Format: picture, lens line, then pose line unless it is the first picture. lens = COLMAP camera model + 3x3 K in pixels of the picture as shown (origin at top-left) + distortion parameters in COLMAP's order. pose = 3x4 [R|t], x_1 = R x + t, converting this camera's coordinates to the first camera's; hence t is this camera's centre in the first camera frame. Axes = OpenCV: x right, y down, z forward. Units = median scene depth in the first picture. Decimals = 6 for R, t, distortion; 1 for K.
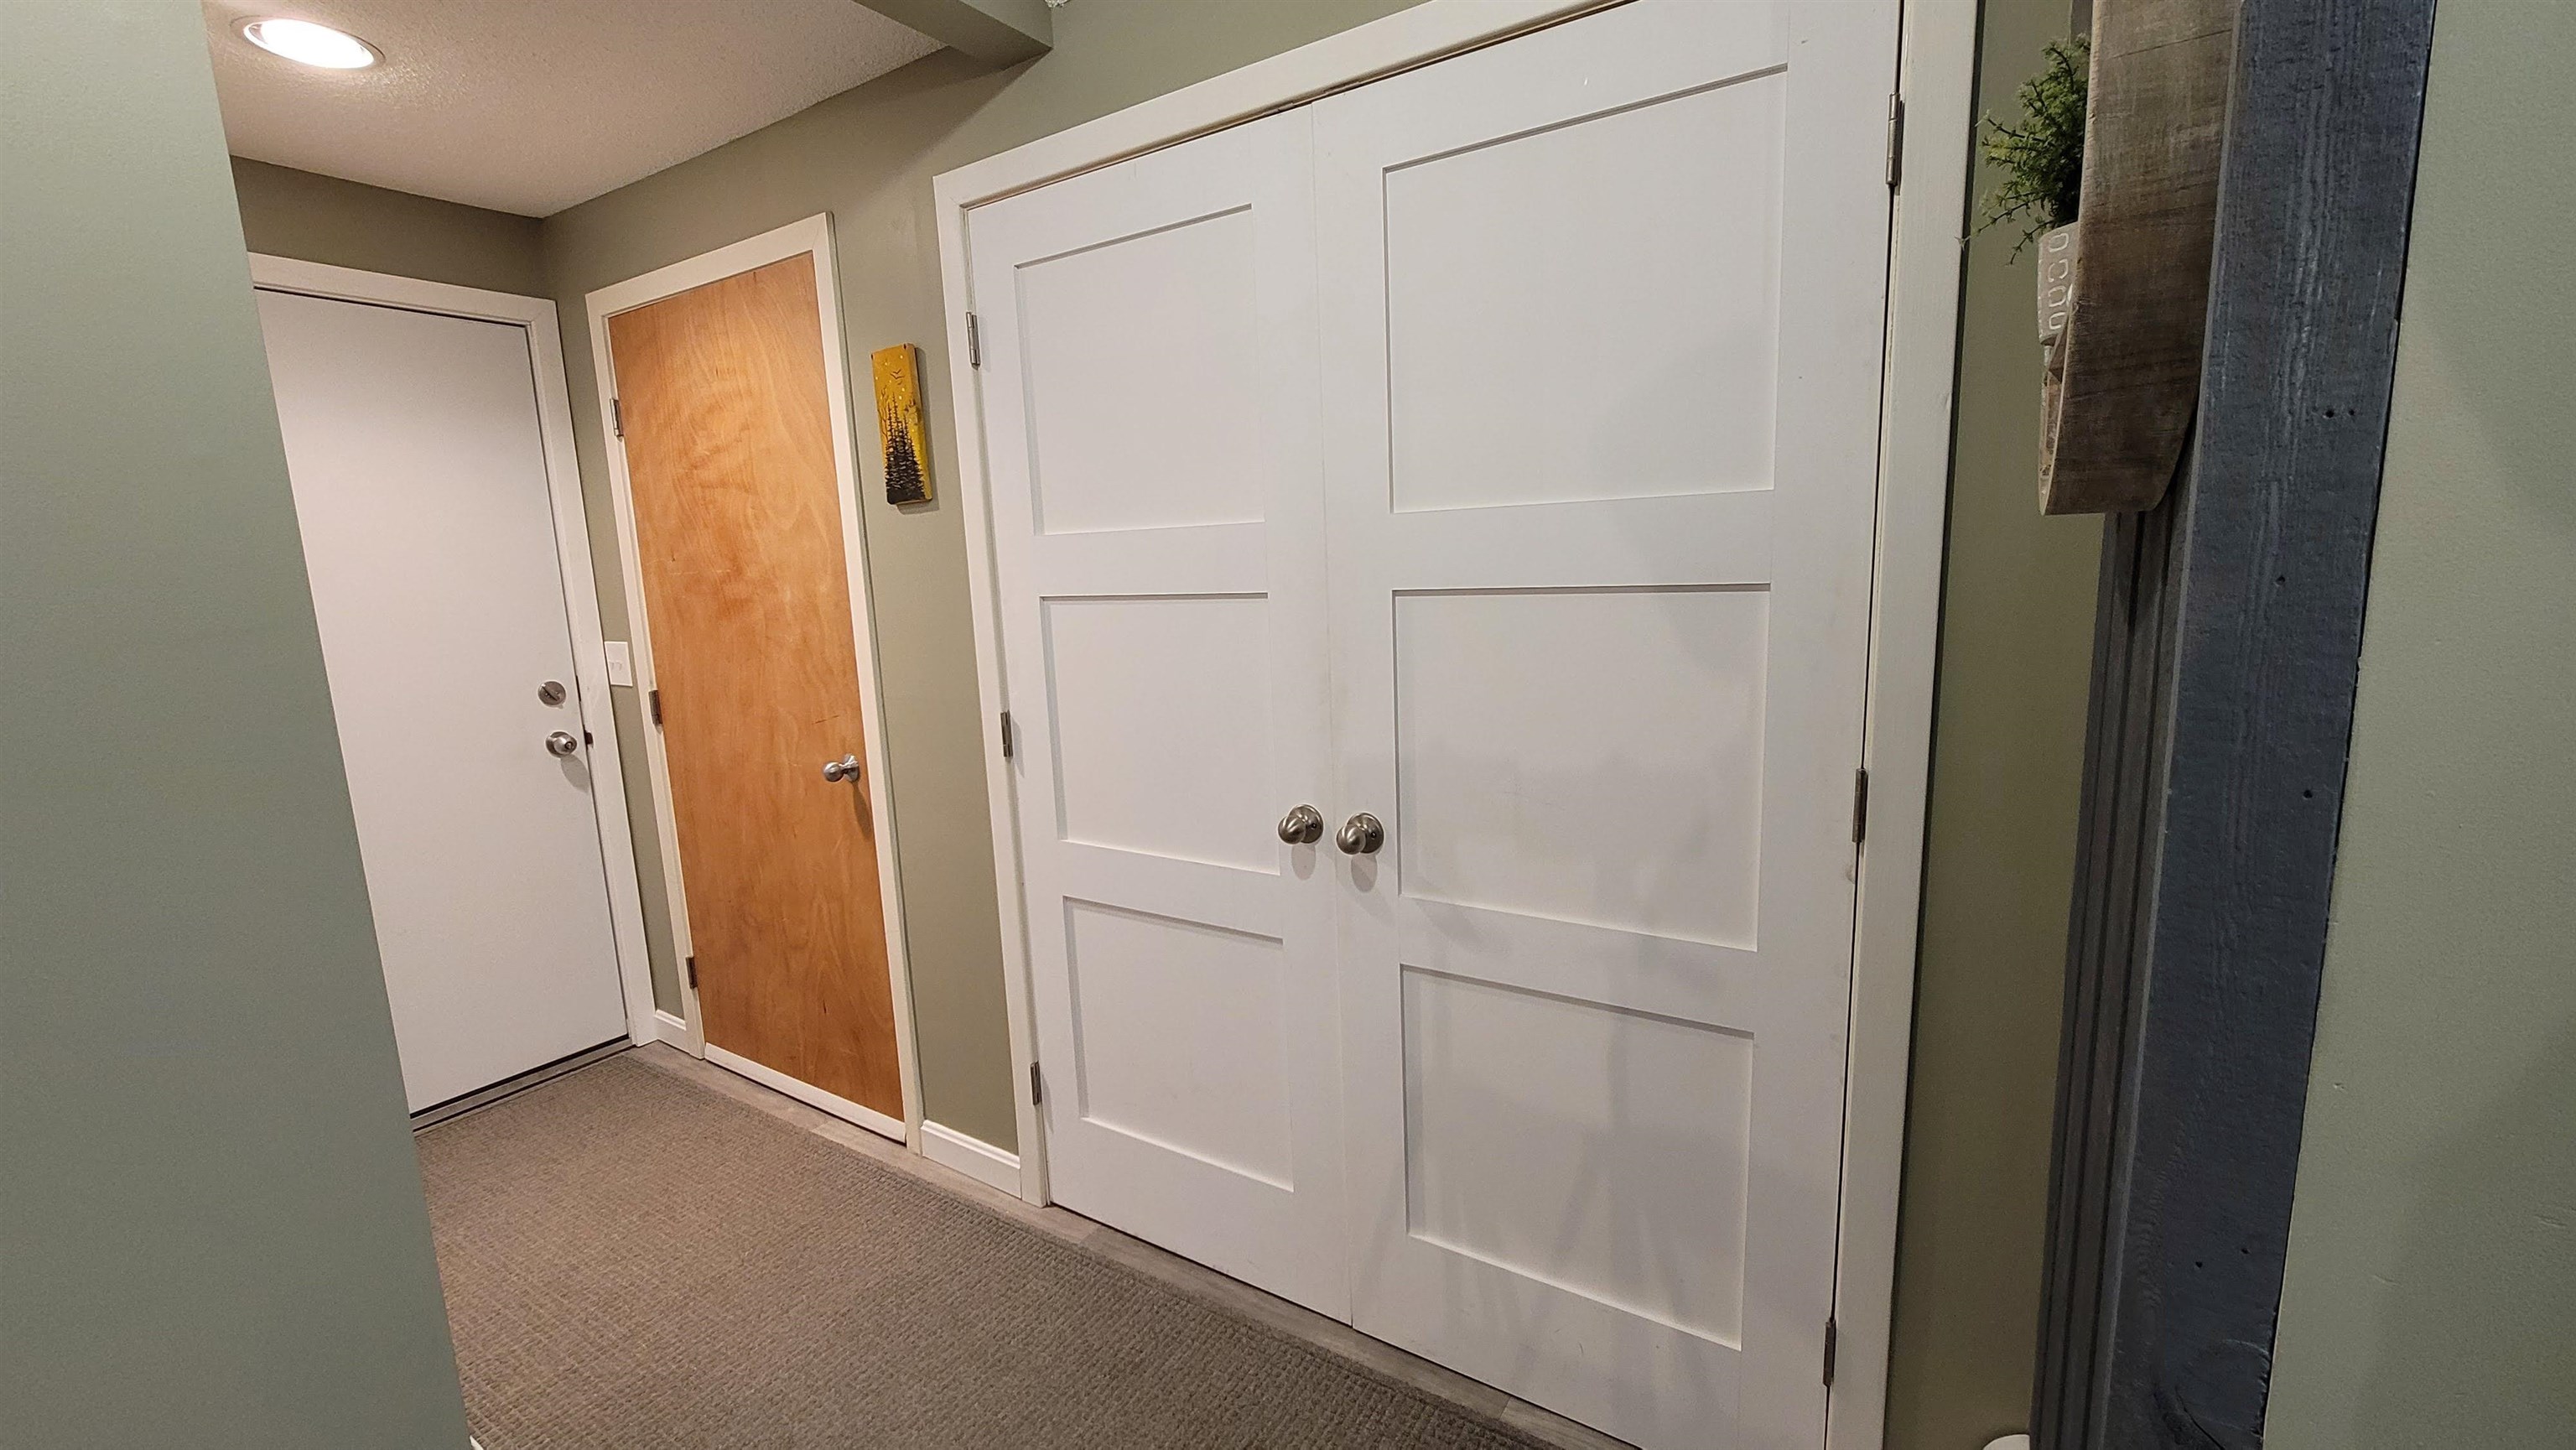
lens RADIAL K [[1042.9, 0, 1296.6], [0, 1042.9, 732.6], [0, 0, 1]] dist [-0.003355, 0.000534]
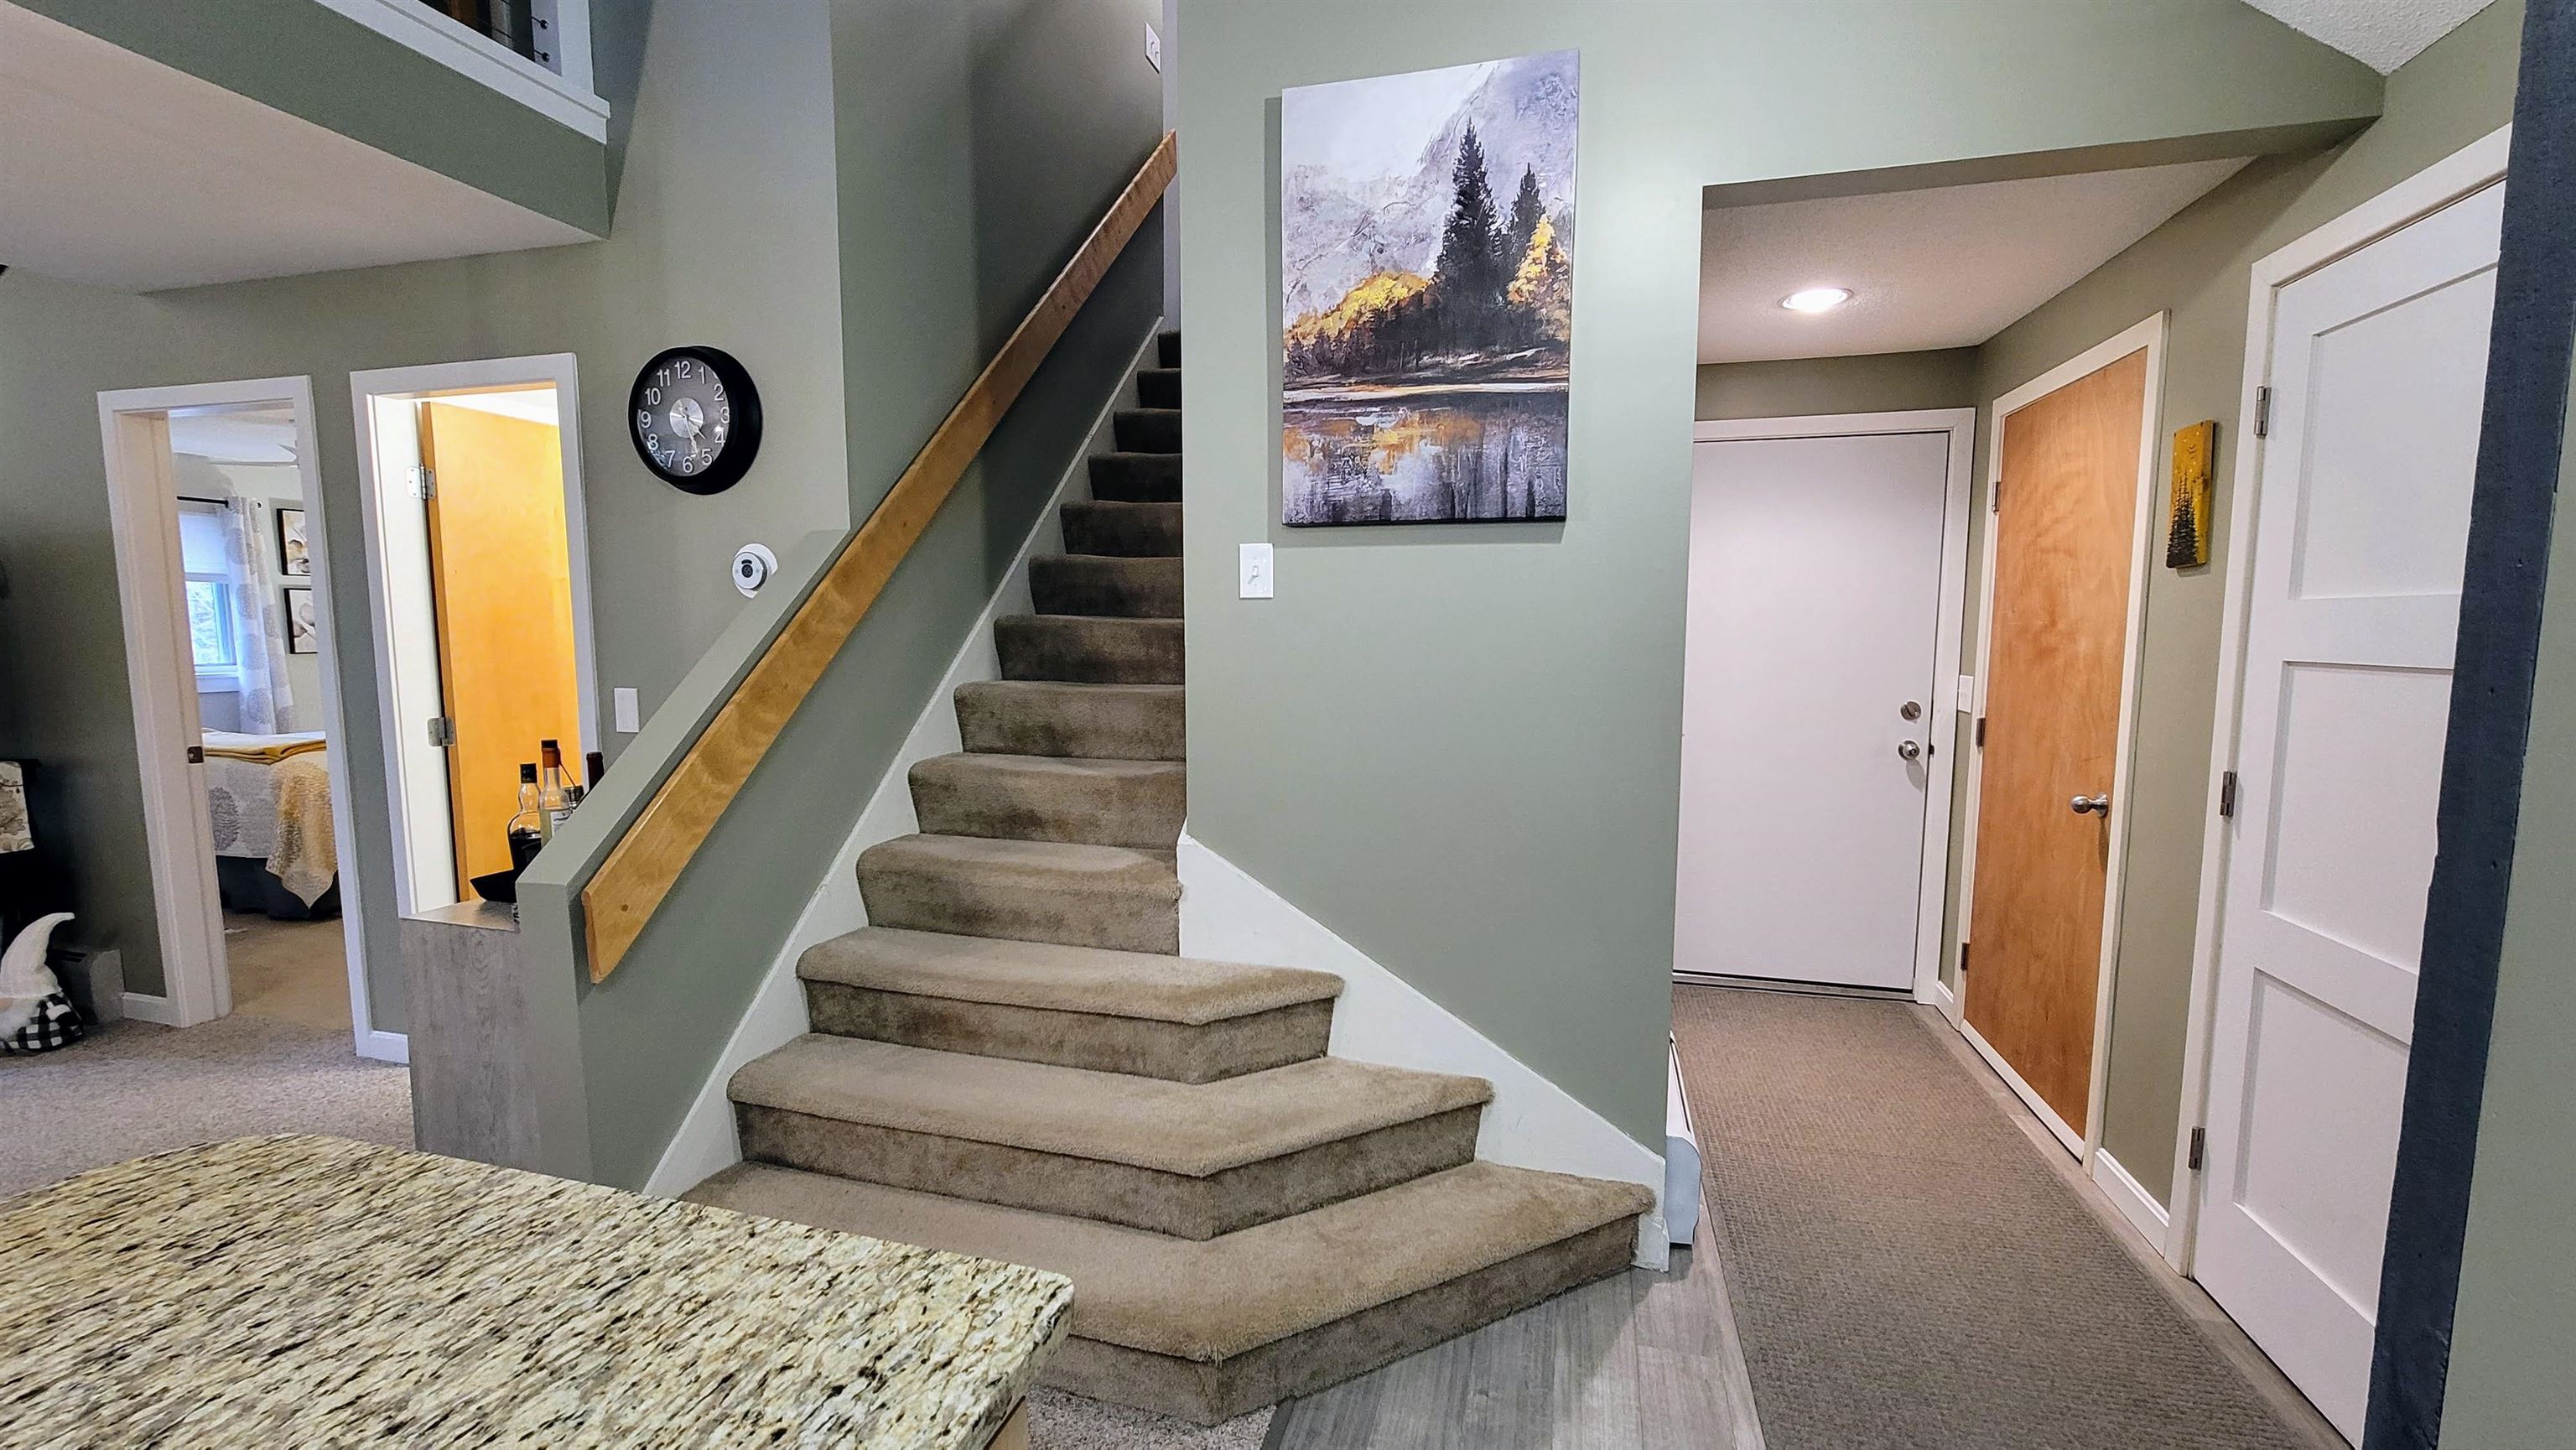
lens RADIAL K [[1042.6, 0, 1295.9], [0, 1042.6, 730.4], [0, 0, 1]] dist [-0.004191, 0.002139]
pose [[0.297380, 0.131737, -0.945627, 0.336043], [-0.168176, 0.982177, 0.083941, 0.007406], [0.939831, 0.134070, 0.314235, -0.147950]]
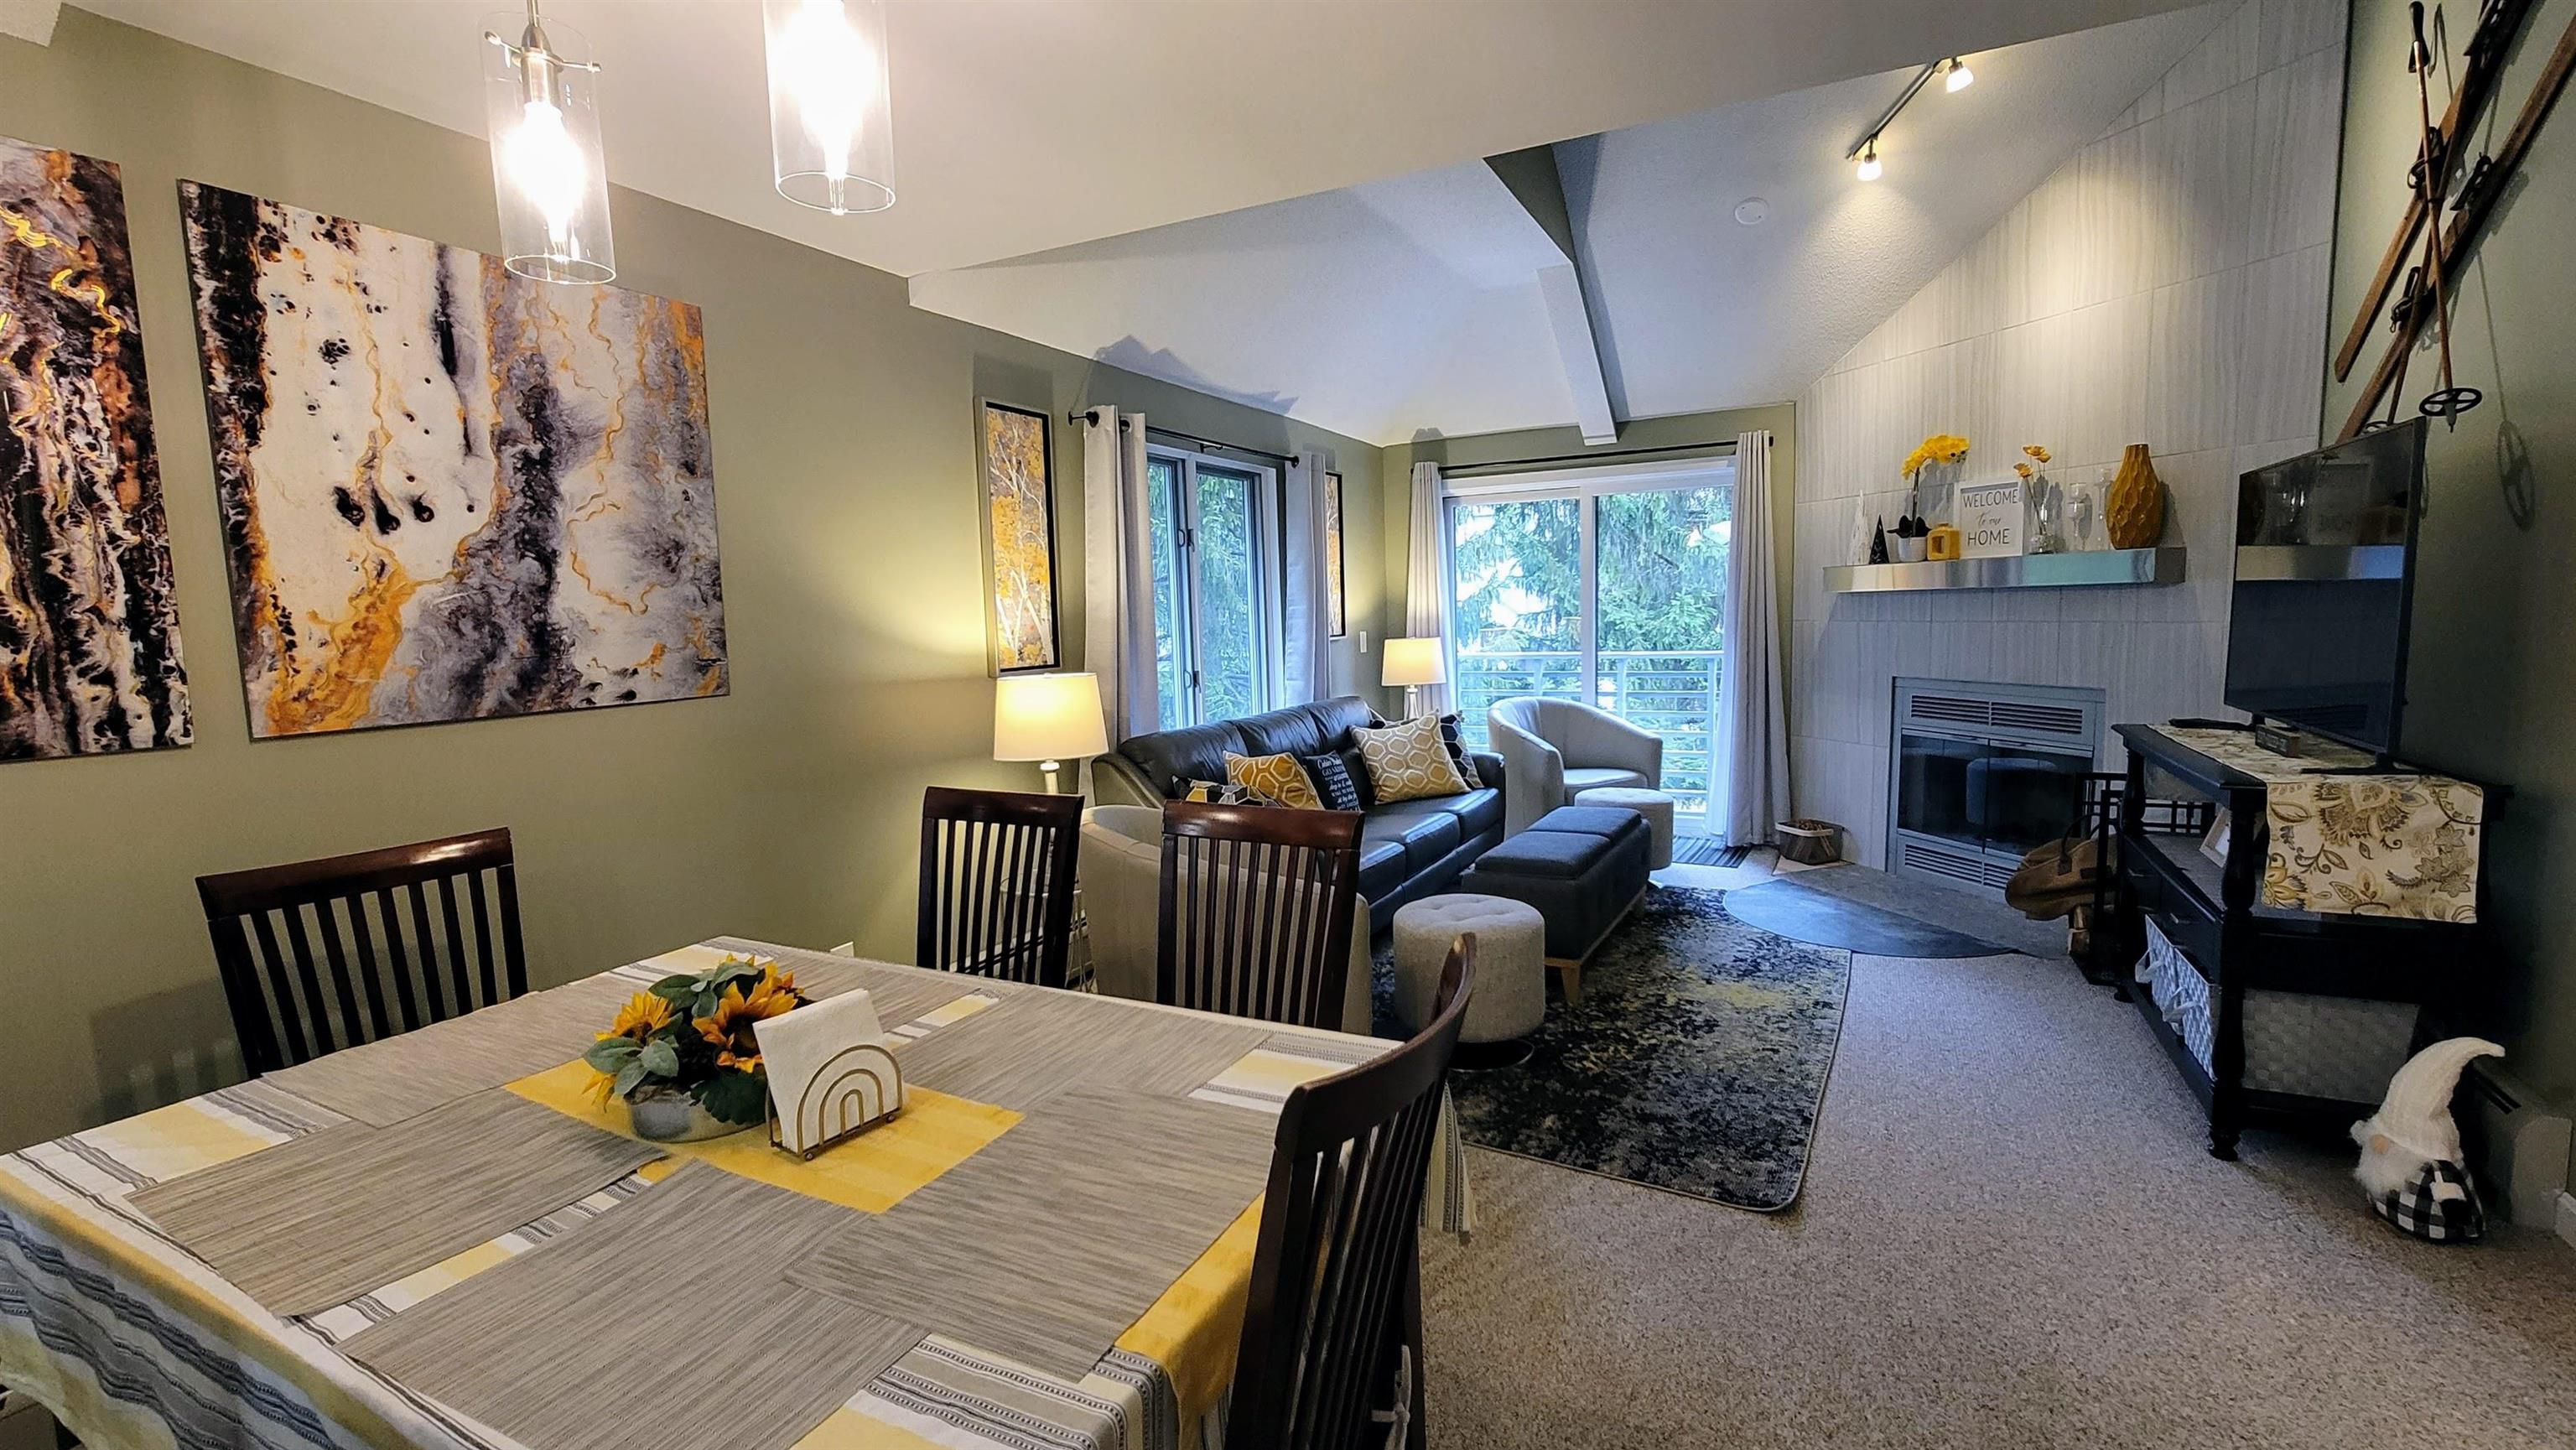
lens RADIAL K [[1109.8, 0, 1304.3], [0, 1109.8, 729.3], [0, 0, 1]] dist [-0.001730, 0.000920]
pose [[-0.992268, 0.077088, -0.097267, -0.373466], [0.047912, 0.960887, 0.272764, 0.094291], [0.114489, 0.265995, -0.957151, -0.518626]]
